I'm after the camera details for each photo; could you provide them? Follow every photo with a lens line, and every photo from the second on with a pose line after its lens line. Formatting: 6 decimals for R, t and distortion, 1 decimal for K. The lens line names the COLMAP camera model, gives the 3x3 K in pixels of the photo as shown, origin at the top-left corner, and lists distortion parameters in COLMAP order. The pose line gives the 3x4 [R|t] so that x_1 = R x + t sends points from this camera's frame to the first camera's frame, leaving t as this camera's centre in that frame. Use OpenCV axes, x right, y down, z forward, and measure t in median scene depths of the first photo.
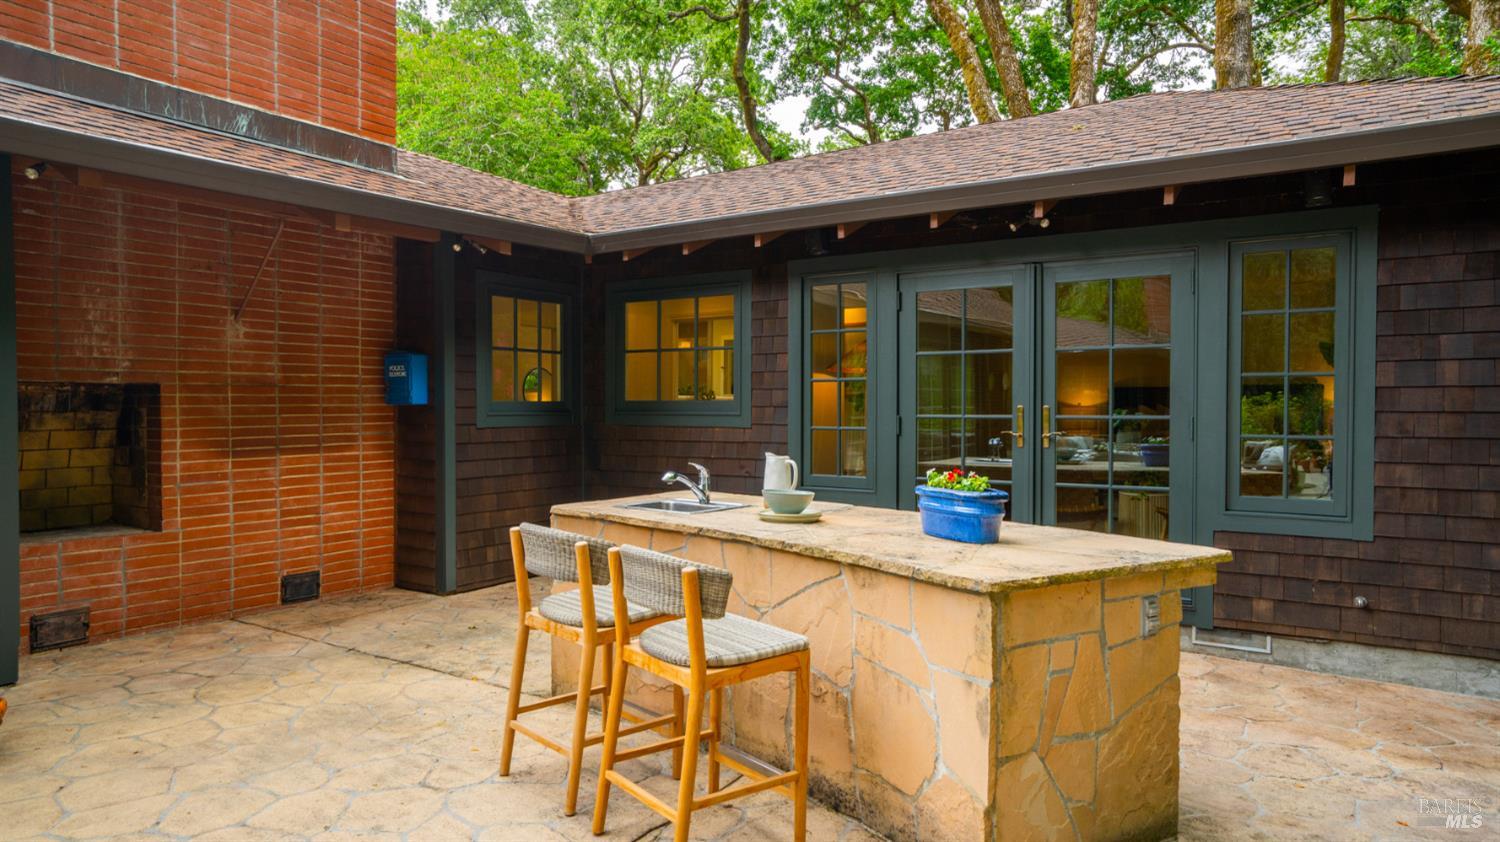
lens RADIAL K [[961.2, 0, 693.7], [0, 961.2, 420.6], [0, 0, 1]] dist [-0.002339, 0.000214]
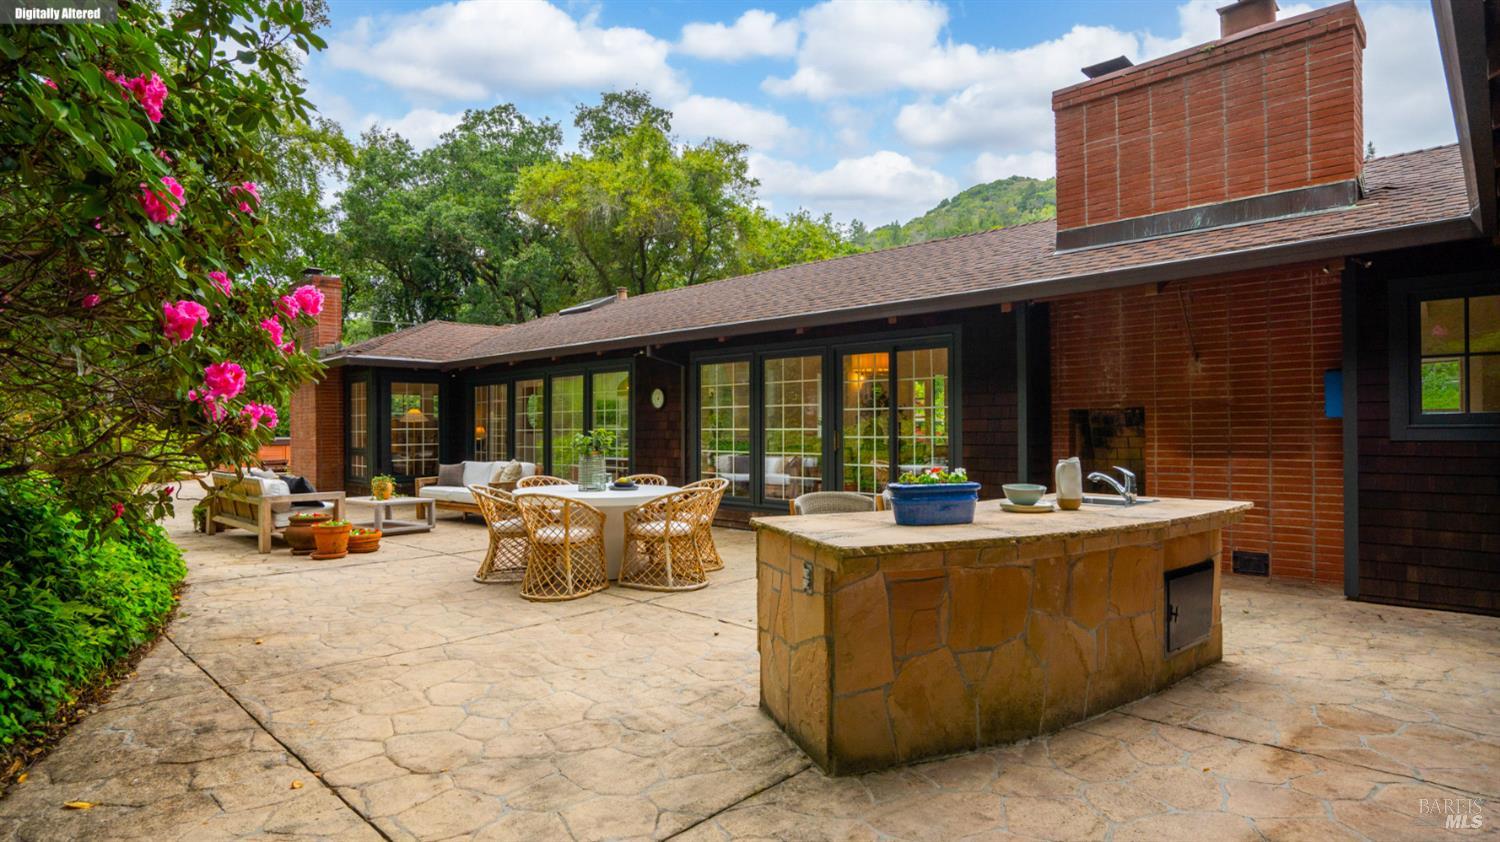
lens RADIAL K [[791.4, 0, 747.8], [0, 791.4, 413.9], [0, 0, 1]] dist [0.004437, 0.001480]
pose [[-0.185235, -0.020607, -0.982478, 0.787088], [-0.011977, 0.999753, -0.018711, 0.004128], [0.982621, 0.008301, -0.185437, 0.571043]]
